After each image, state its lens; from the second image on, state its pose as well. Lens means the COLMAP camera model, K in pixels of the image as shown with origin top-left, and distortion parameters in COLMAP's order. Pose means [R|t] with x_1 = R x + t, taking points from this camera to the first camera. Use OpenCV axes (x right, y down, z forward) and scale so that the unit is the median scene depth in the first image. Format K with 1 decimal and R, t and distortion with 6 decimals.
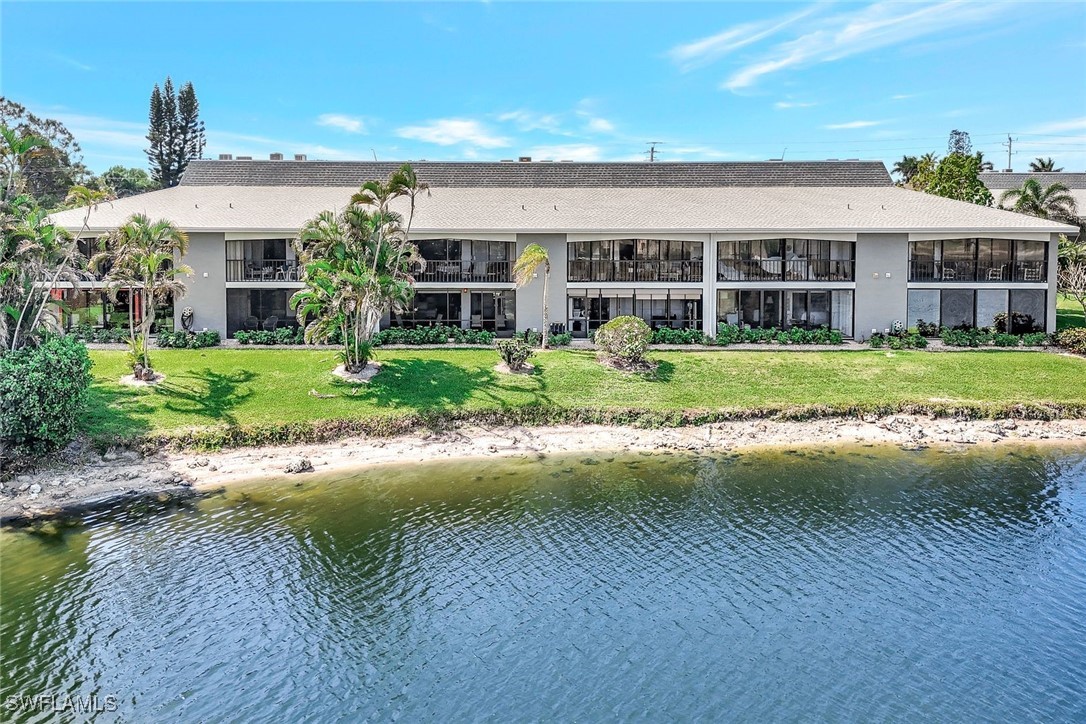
lens RADIAL K [[766.6, 0, 543.0], [0, 766.6, 362.0], [0, 0, 1]] dist [0.005279, 0.000314]
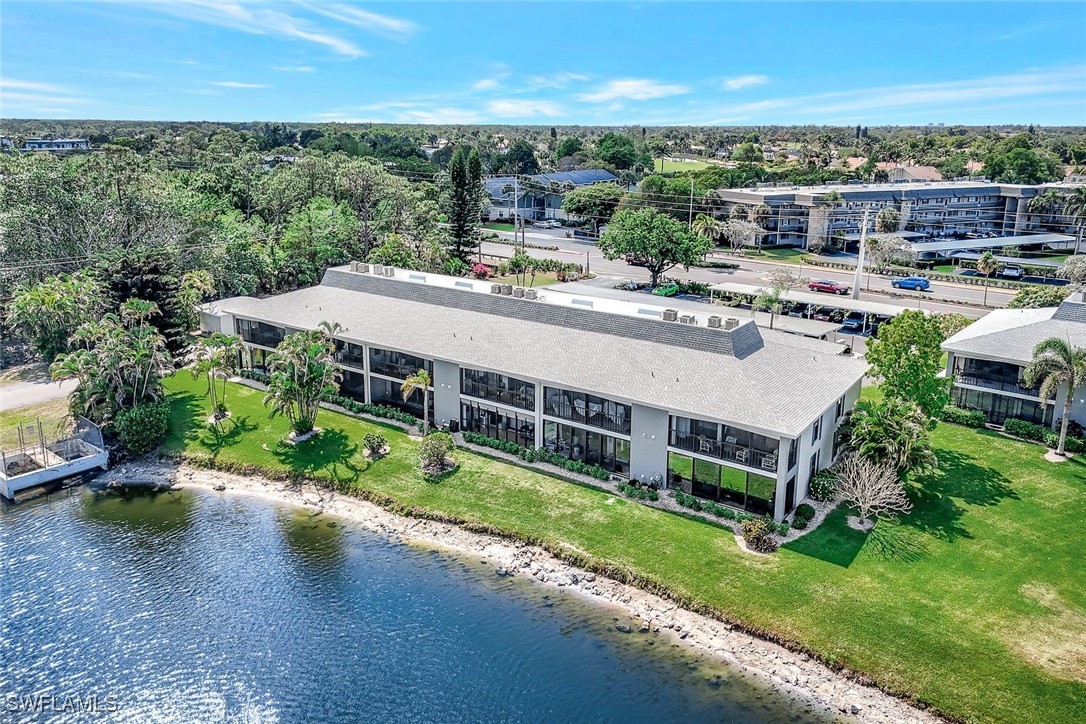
lens RADIAL K [[790.3, 0, 543.0], [0, 790.3, 362.0], [0, 0, 1]] dist [0.060752, -0.001958]
pose [[0.833513, 0.161337, -0.528419, 1.210631], [-0.132668, 0.986877, 0.092046, -0.413754], [0.536335, -0.006617, 0.843979, -0.240613]]
